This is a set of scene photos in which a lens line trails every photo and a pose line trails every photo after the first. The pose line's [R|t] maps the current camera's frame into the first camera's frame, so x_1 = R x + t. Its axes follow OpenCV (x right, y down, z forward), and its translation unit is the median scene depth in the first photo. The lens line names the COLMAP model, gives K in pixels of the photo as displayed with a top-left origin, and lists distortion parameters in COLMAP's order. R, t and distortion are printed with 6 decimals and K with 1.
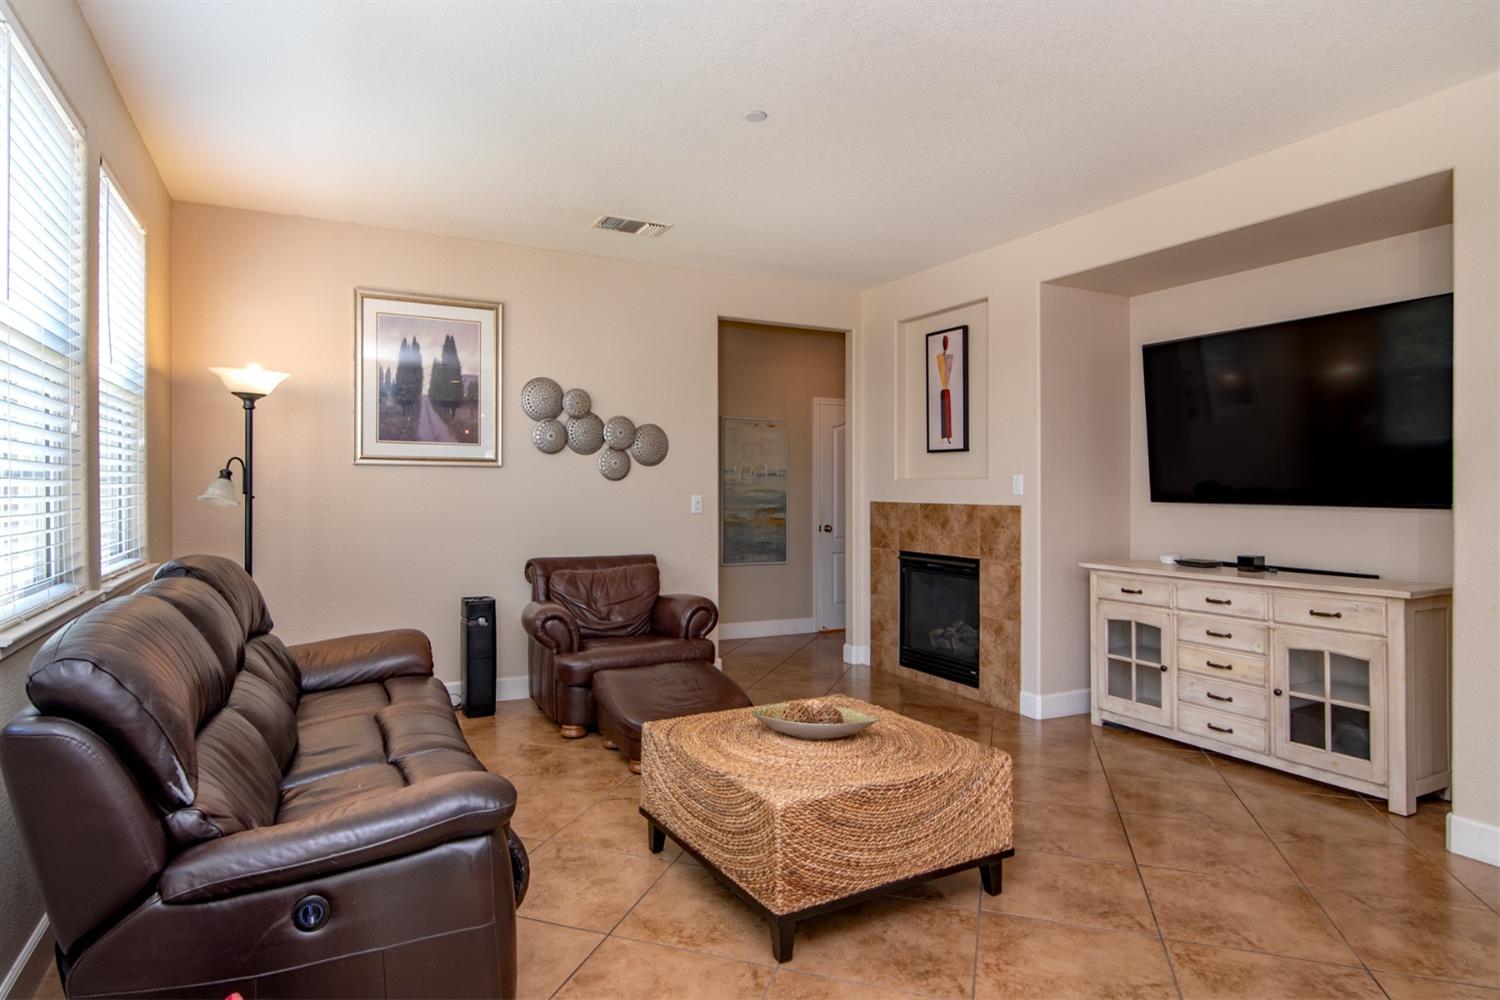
lens RADIAL K [[879.7, 0, 744.2], [0, 879.7, 487.3], [0, 0, 1]] dist [0.004559, 0.000974]
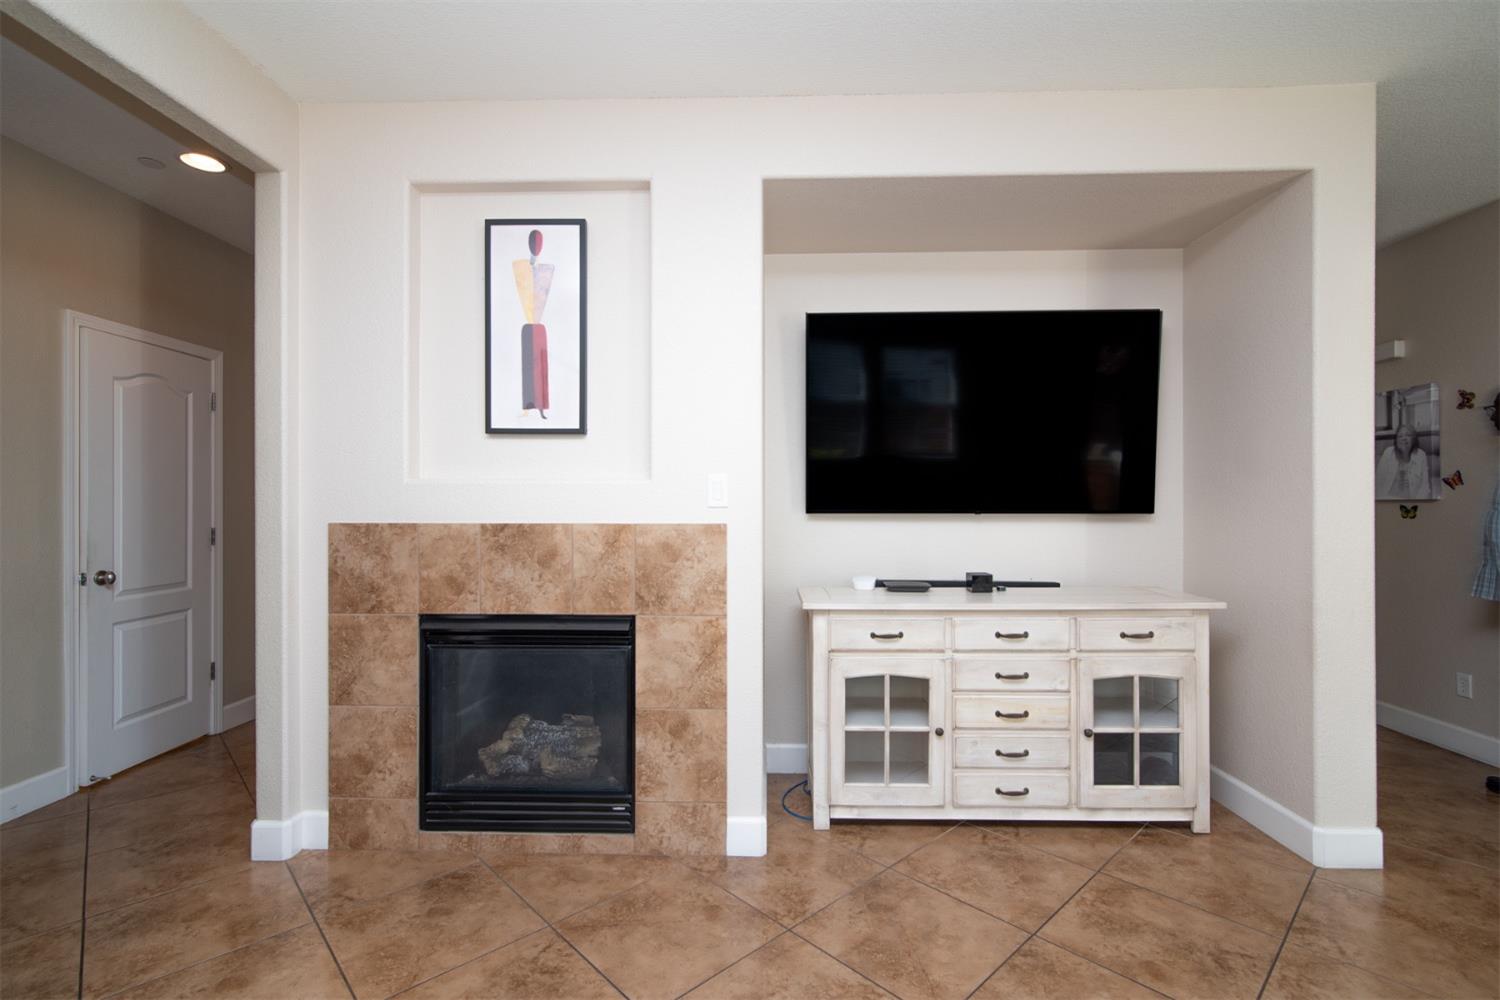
lens RADIAL K [[684.8, 0, 755.6], [0, 684.8, 504.4], [0, 0, 1]] dist [0.004547, -0.002280]
pose [[0.480948, -0.003111, 0.876744, -0.103650], [0.001366, 0.999995, 0.002799, 0.005774], [-0.876748, -0.000148, 0.480950, 0.733523]]
